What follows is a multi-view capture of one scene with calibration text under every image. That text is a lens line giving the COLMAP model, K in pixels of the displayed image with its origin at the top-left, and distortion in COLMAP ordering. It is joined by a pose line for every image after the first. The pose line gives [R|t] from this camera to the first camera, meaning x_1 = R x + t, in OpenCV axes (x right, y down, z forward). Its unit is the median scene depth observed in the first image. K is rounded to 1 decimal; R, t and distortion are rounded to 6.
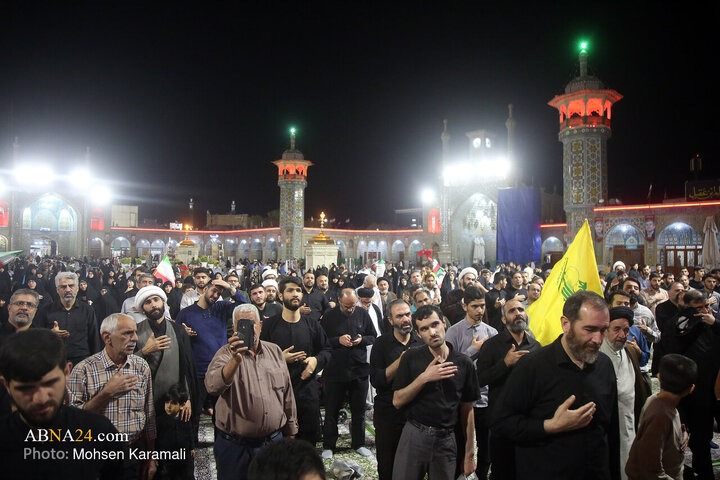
lens RADIAL K [[510.9, 0, 372.9], [0, 510.9, 240.5], [0, 0, 1]] dist [-0.076586, 0.032205]
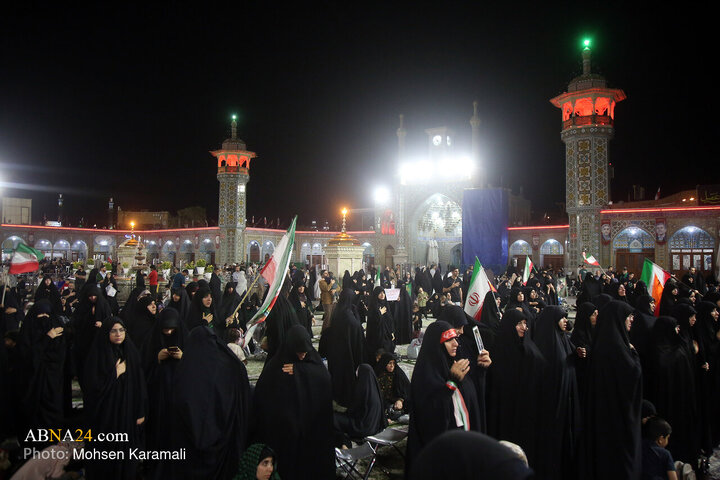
lens RADIAL K [[526.2, 0, 373.7], [0, 526.2, 243.6], [0, 0, 1]] dist [-0.085028, 0.052796]
pose [[0.976678, 0.006171, 0.214620, -0.120592], [-0.006316, 0.999980, -0.000008, 0.001592], [-0.214616, -0.001348, 0.976698, 0.069837]]
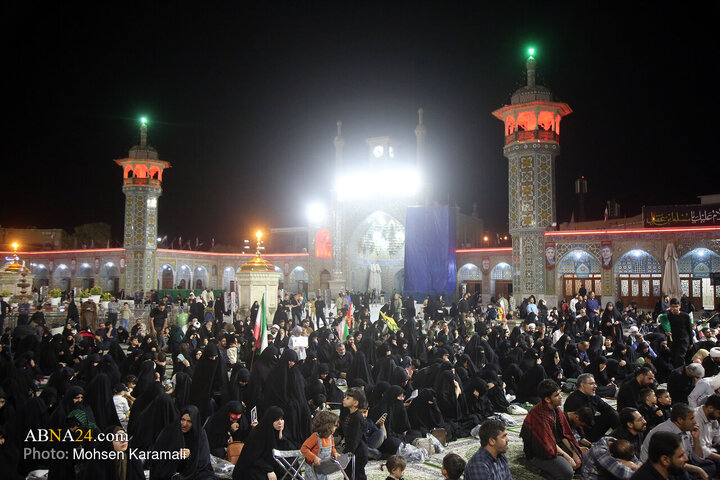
lens RADIAL K [[627.1, 0, 375.9], [0, 627.1, 242.9], [0, 0, 1]] dist [-0.031748, 0.063229]
pose [[0.953720, 0.017282, 0.300198, -0.110409], [-0.006017, 0.999244, -0.038409, -0.000095], [-0.300634, 0.034825, 0.953103, 0.014002]]
